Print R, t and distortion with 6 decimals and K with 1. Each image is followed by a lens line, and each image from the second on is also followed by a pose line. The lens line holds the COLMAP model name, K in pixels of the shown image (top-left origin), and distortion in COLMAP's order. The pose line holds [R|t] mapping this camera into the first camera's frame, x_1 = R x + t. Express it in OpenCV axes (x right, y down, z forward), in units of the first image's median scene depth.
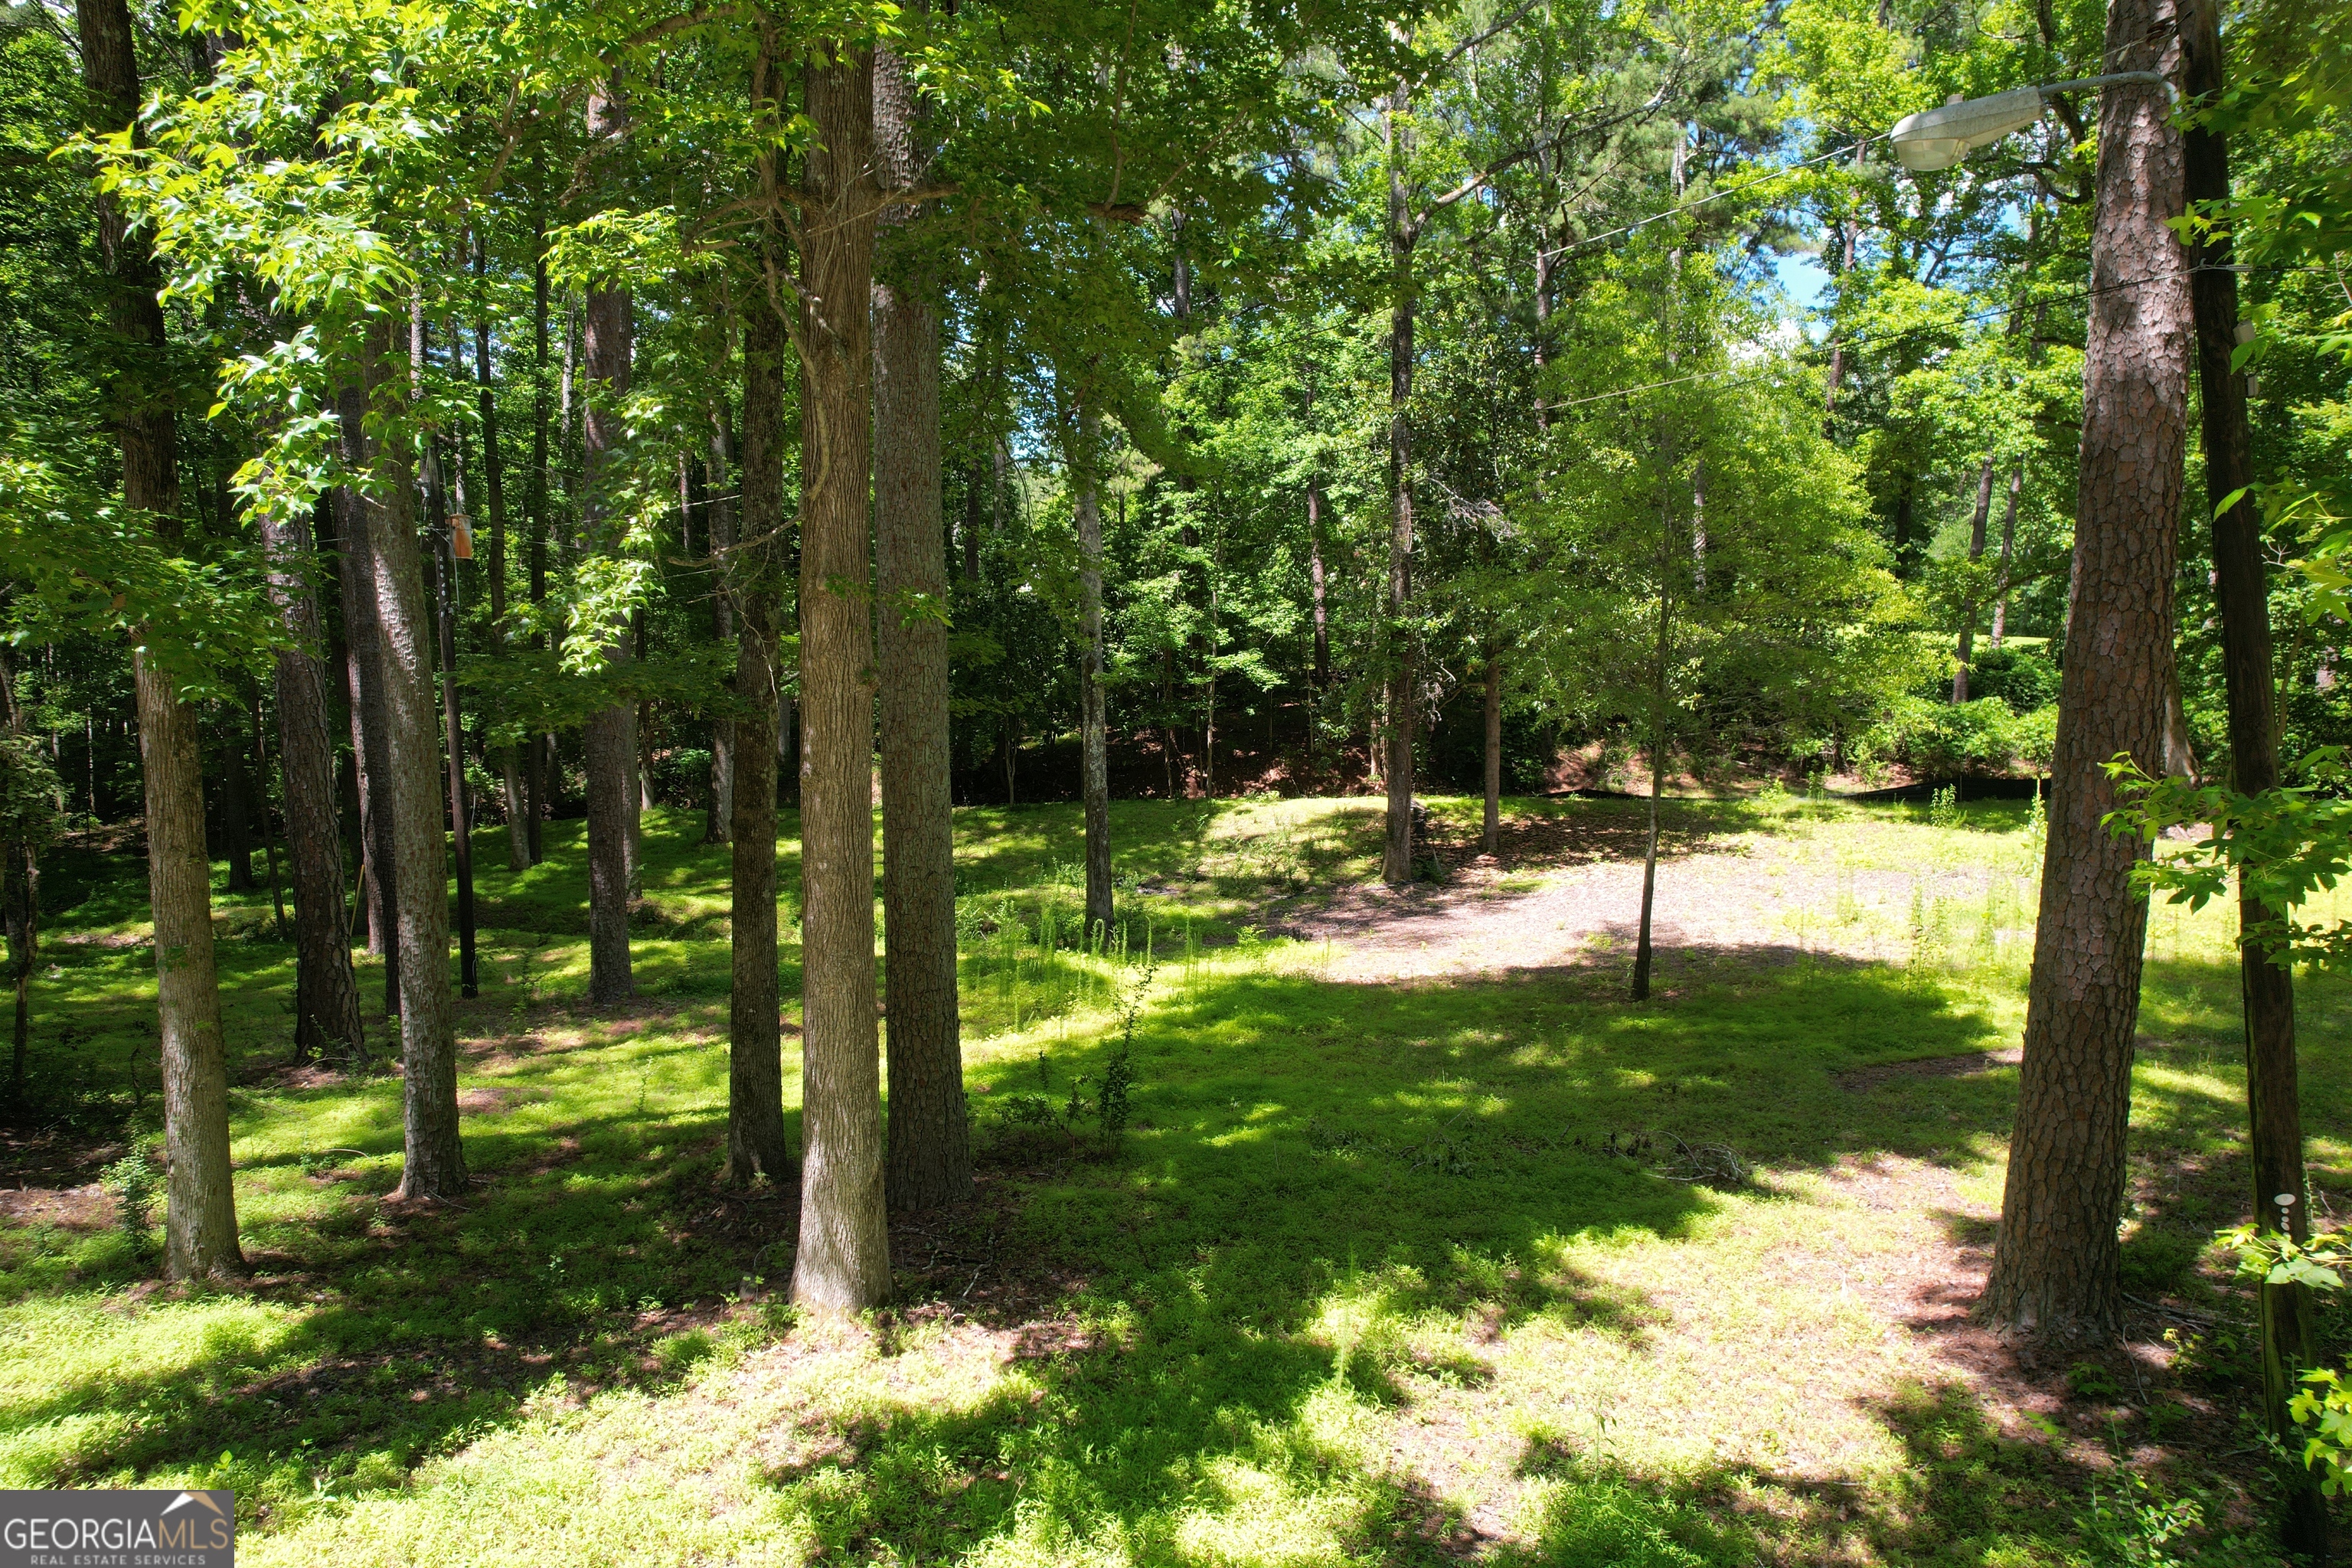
lens RADIAL K [[1498.8, 0, 1179.7], [0, 1498.8, 794.1], [0, 0, 1]] dist [-0.077104, 0.077408]
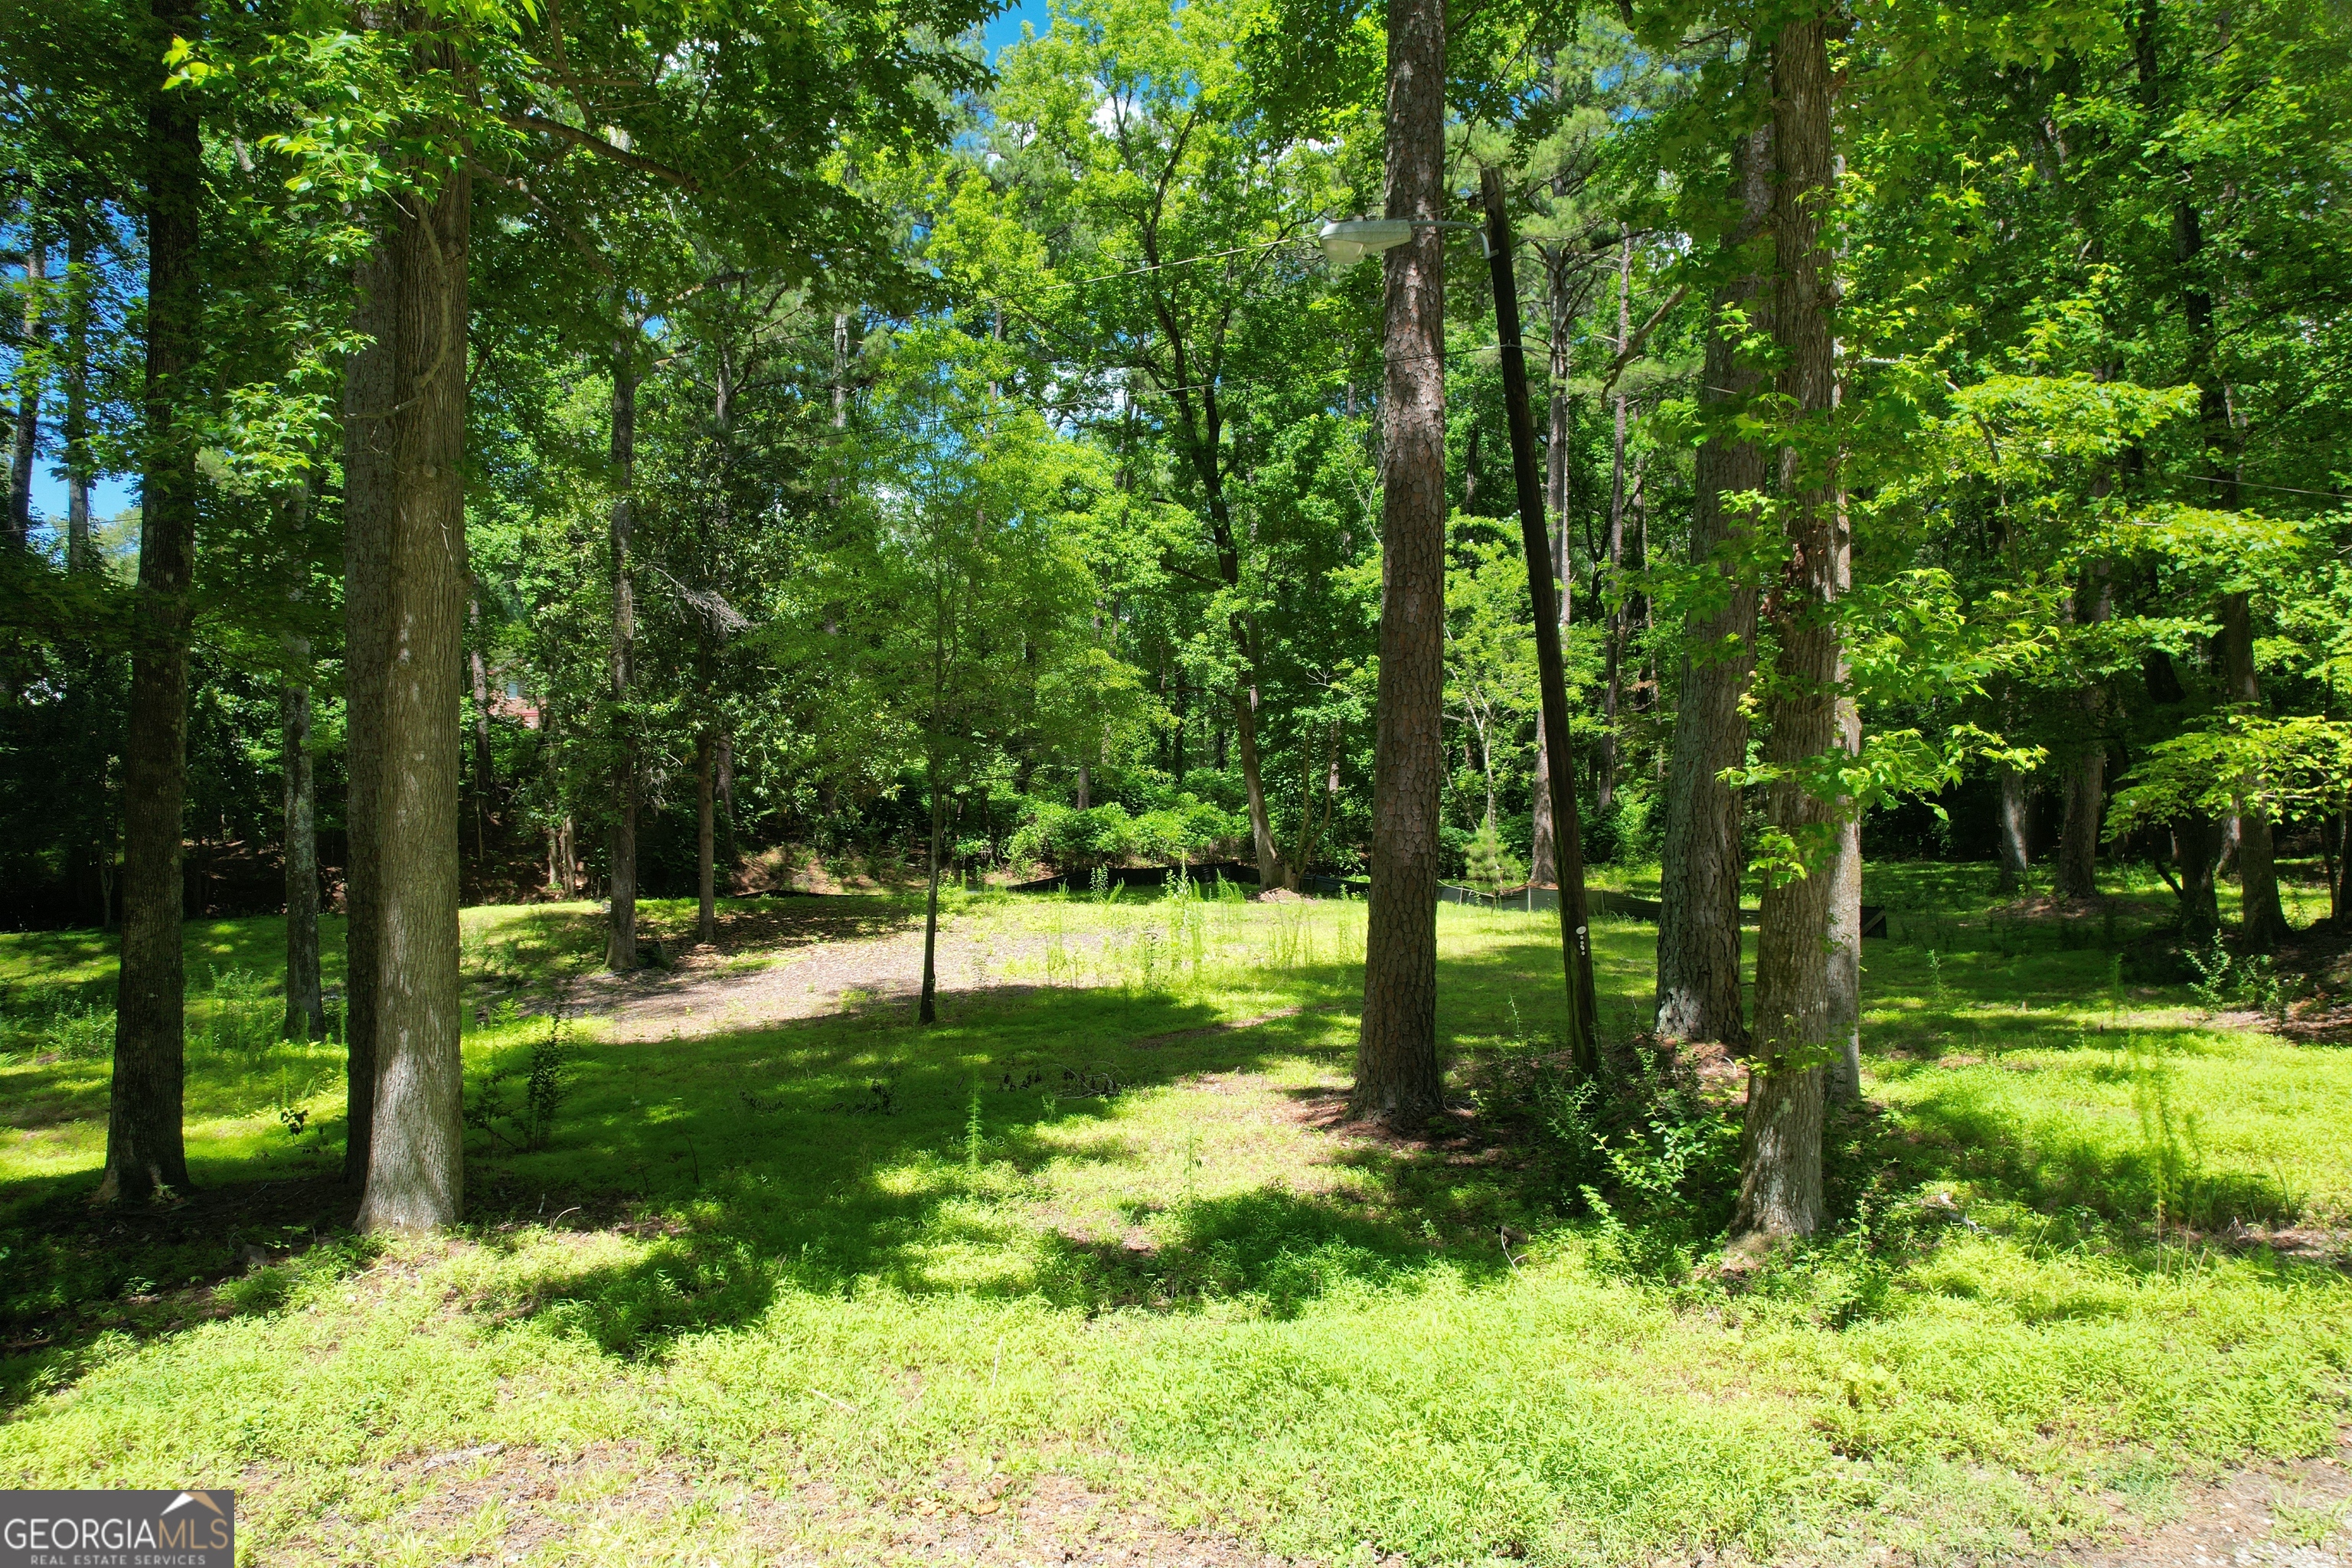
lens RADIAL K [[1502.8, 0, 1179.3], [0, 1502.8, 792.8], [0, 0, 1]] dist [-0.071983, 0.068198]
pose [[0.830509, 0.006792, 0.556964, -0.091812], [0.051094, 0.994781, -0.088320, 0.045724], [-0.554657, 0.101808, 0.825827, -0.018687]]
